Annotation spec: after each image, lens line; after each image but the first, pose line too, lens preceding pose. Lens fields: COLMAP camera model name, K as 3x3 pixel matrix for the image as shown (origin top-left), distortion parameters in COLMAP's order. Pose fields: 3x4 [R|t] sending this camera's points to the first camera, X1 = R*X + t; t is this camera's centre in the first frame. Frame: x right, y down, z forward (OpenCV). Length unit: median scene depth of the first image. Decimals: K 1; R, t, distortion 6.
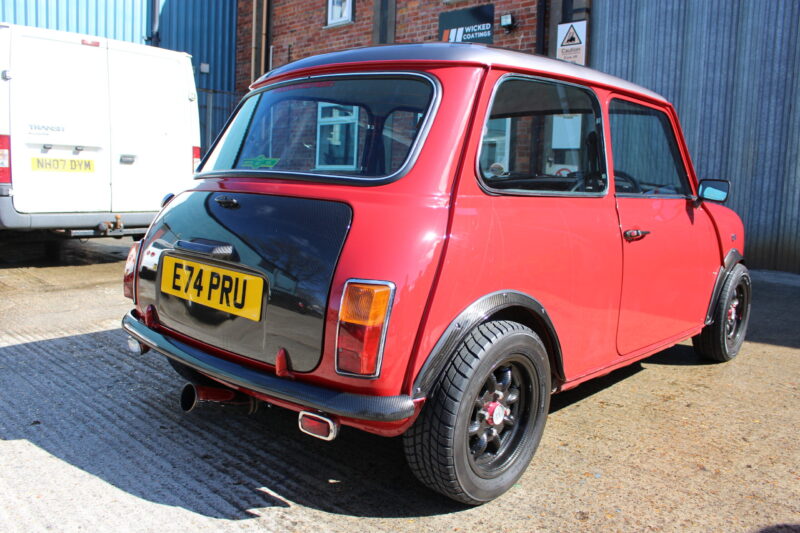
lens RADIAL K [[665.7, 0, 395.8], [0, 665.7, 251.4], [0, 0, 1]] dist [-0.087424, 0.020418]
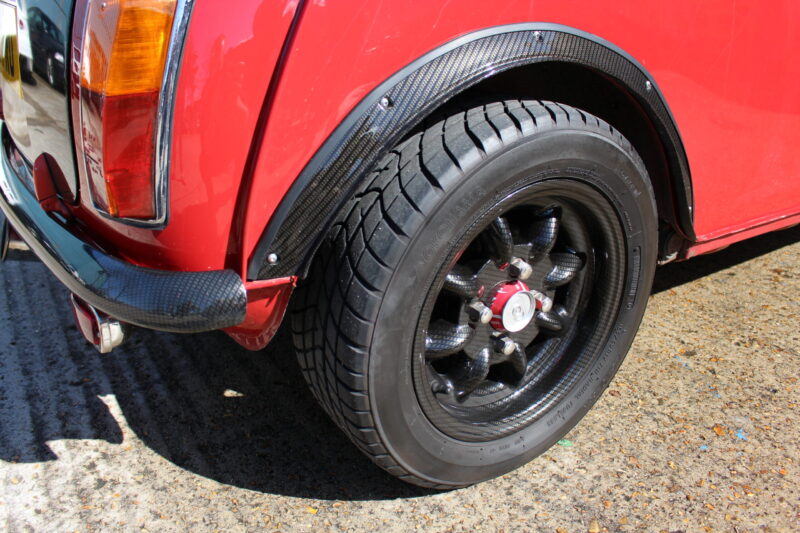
lens RADIAL K [[665.7, 0, 395.8], [0, 665.7, 251.4], [0, 0, 1]] dist [-0.087424, 0.020418]
pose [[0.968382, 0.056865, -0.242905, 0.181428], [0.009830, 0.964222, 0.264914, 0.084280], [0.249278, -0.258926, 0.933176, 0.558588]]
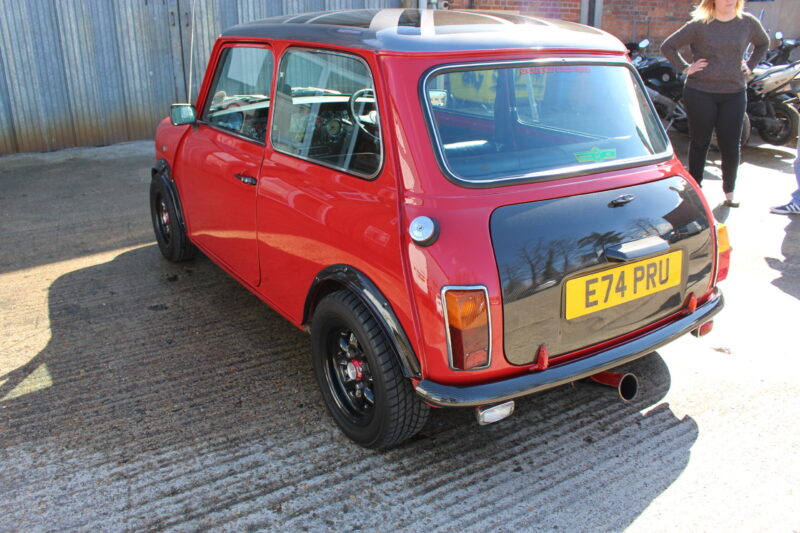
lens RADIAL K [[665.7, 0, 395.8], [0, 665.7, 251.4], [0, 0, 1]] dist [-0.087424, 0.020418]
pose [[0.244443, -0.344142, 0.906540, -1.349633], [0.115789, 0.938571, 0.325080, -0.388550], [-0.962726, 0.025504, 0.269274, 1.116607]]
